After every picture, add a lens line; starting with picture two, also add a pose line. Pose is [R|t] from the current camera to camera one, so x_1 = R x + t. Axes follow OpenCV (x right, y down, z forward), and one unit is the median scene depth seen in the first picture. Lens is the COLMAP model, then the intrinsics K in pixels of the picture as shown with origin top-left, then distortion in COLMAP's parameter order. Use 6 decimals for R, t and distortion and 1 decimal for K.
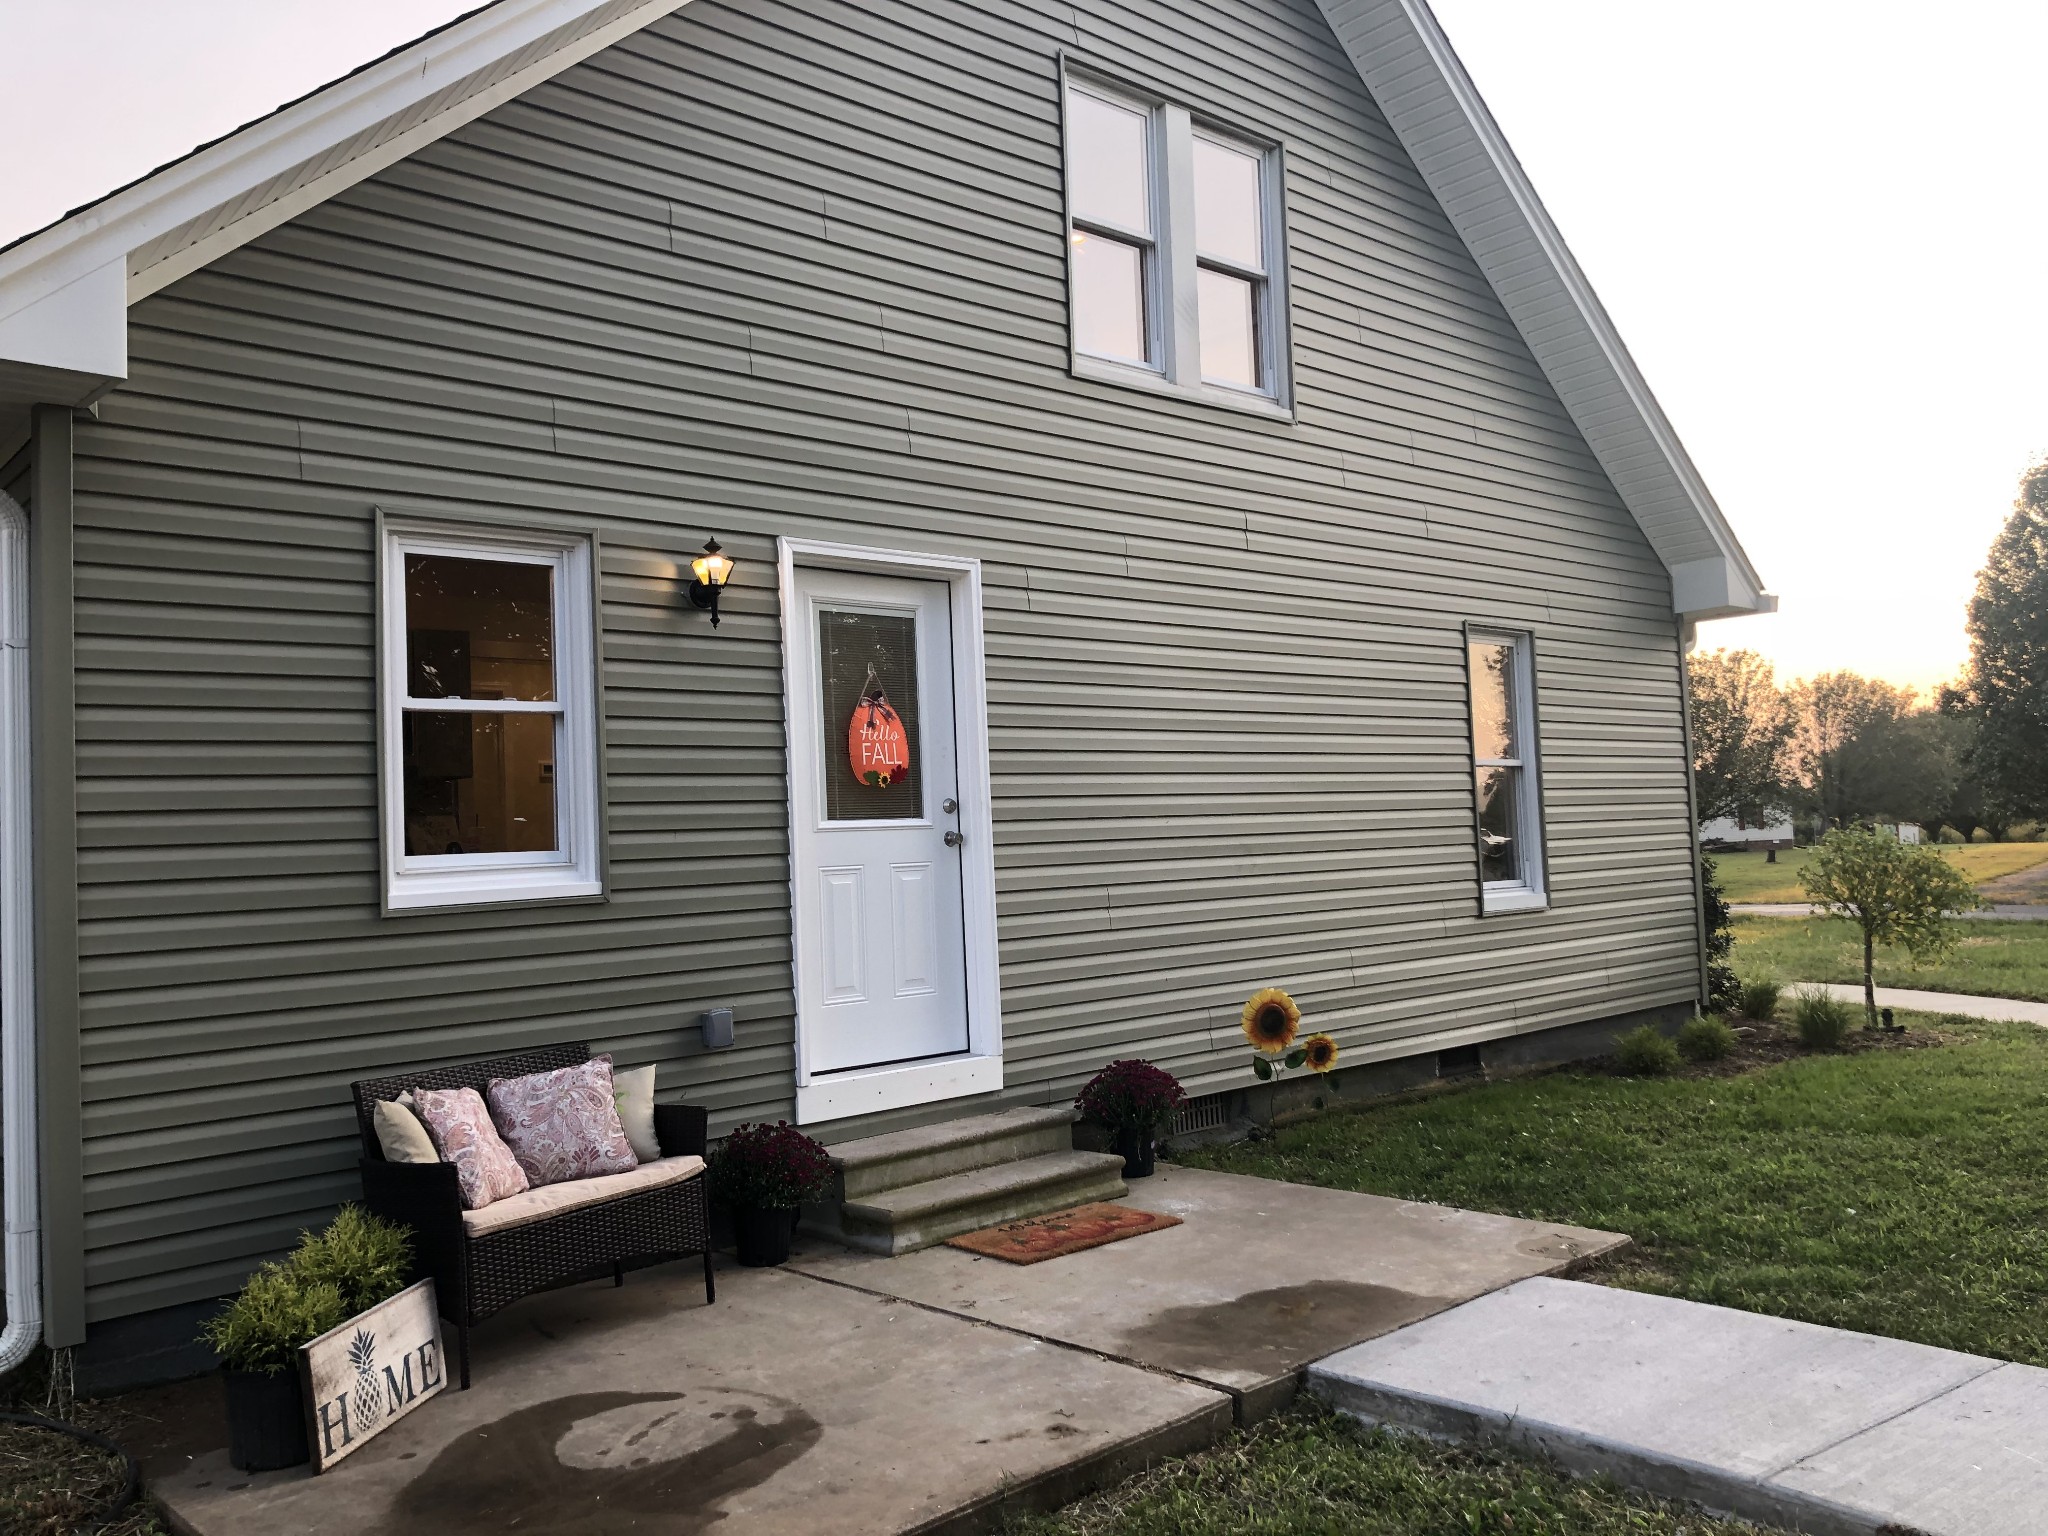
lens RADIAL K [[1643.6, 0, 1024.0], [0, 1643.6, 768.0], [0, 0, 1]] dist [0.007757, 0.006638]
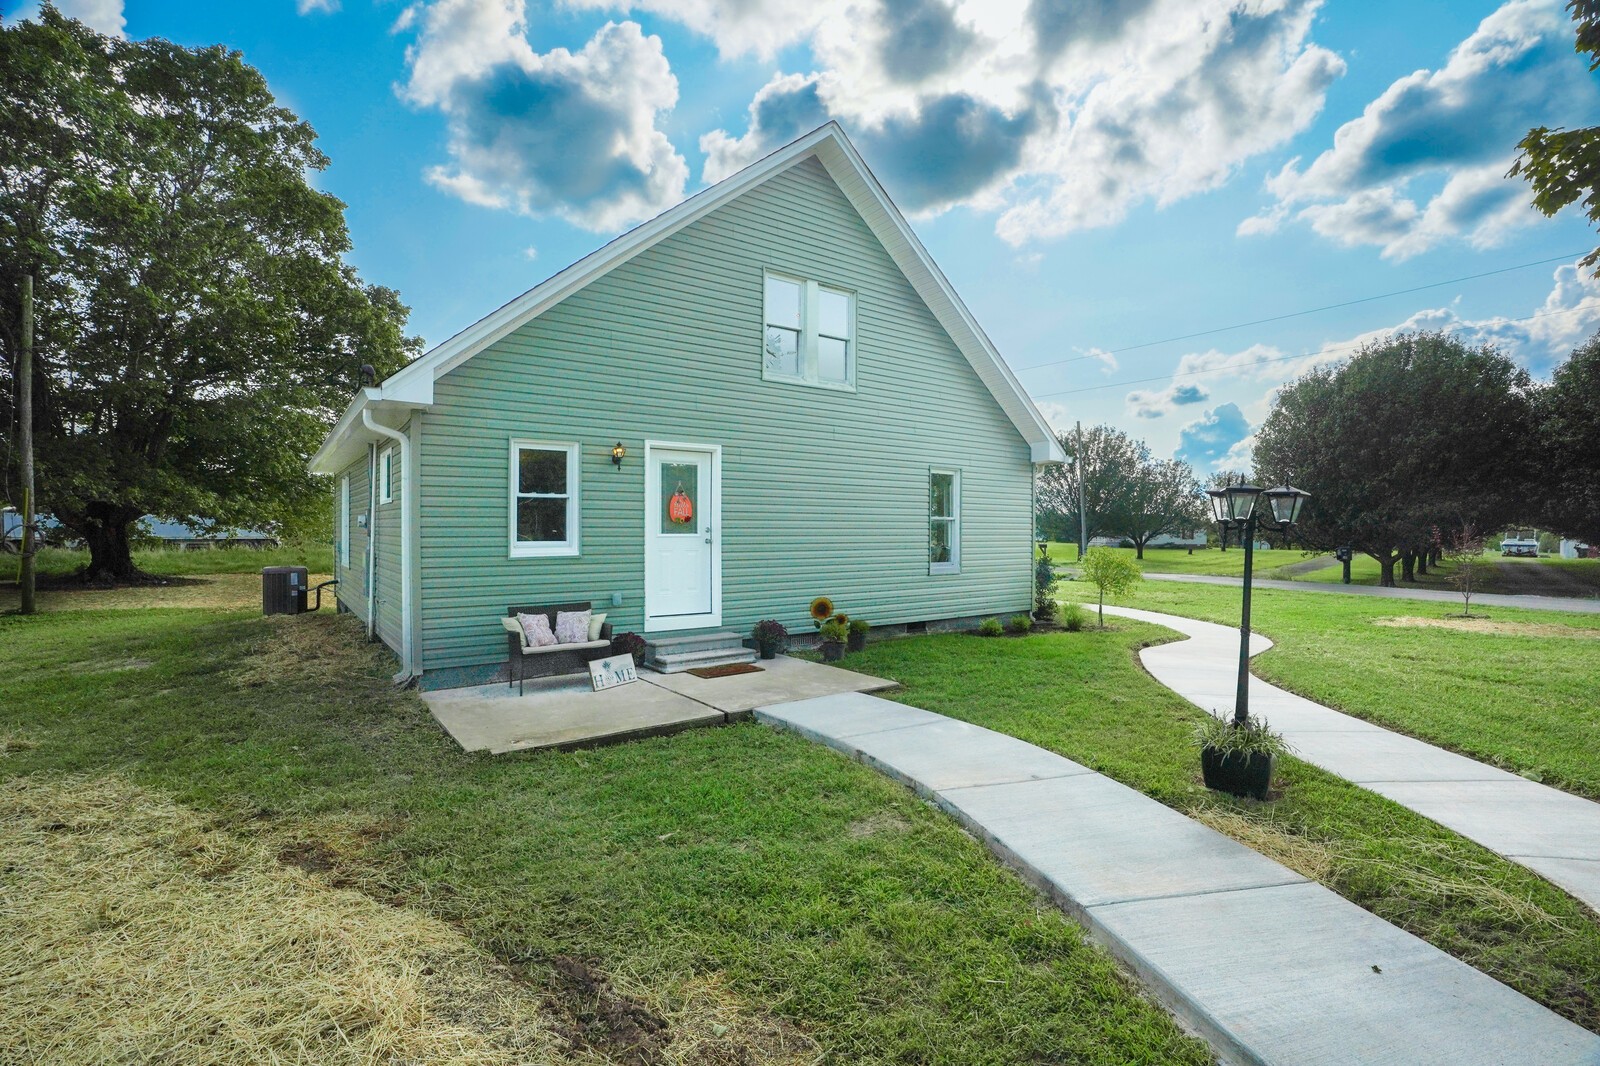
lens RADIAL K [[728.7, 0, 804.8], [0, 728.7, 540.5], [0, 0, 1]] dist [-0.095213, 0.000104]
pose [[0.993754, 0.044356, -0.102399, 0.269033], [-0.037841, 0.997186, 0.064720, -0.050052], [0.104982, -0.060441, 0.992636, -0.281669]]
